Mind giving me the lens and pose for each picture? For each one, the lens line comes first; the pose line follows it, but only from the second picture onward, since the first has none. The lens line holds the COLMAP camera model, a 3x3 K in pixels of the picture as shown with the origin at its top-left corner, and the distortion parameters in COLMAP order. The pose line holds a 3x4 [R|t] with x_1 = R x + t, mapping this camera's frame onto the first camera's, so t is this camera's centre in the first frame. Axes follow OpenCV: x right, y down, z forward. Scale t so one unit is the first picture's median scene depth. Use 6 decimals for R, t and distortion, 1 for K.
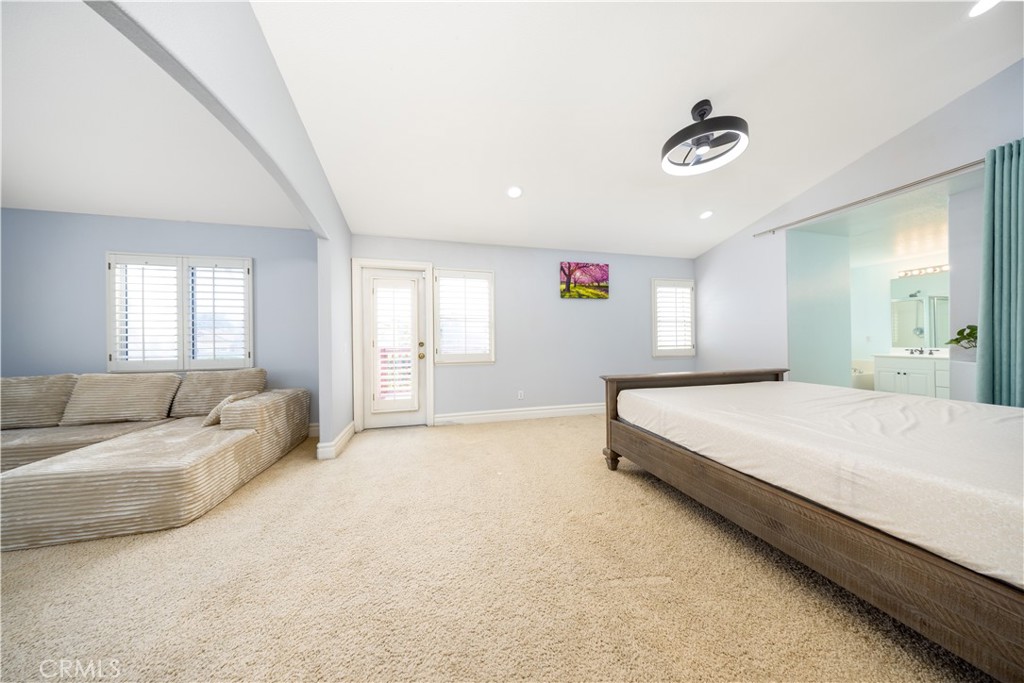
lens RADIAL K [[297.2, 0, 512.0], [0, 297.2, 341.5], [0, 0, 1]] dist [0.000011, 0.000002]
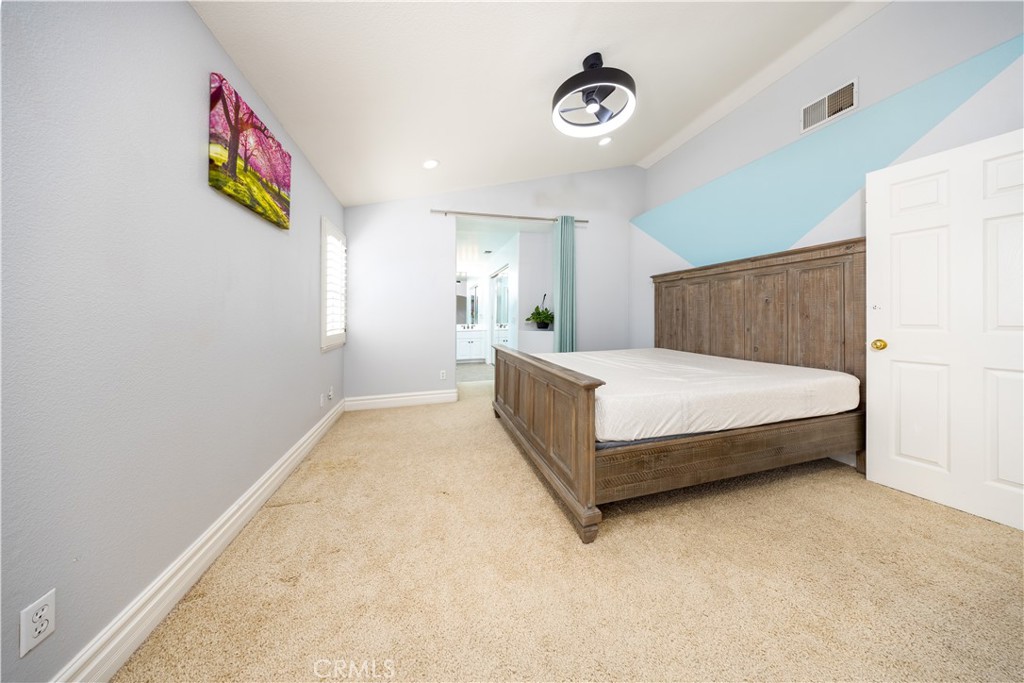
lens RADIAL K [[308.0, 0, 512.5], [0, 308.0, 316.6], [0, 0, 1]] dist [-0.000110, -0.000012]
pose [[-0.010715, 0.009208, 0.999900, -0.319770], [0.016730, 0.999819, -0.009028, -0.001821], [-0.999803, 0.016632, -0.010867, 1.388119]]
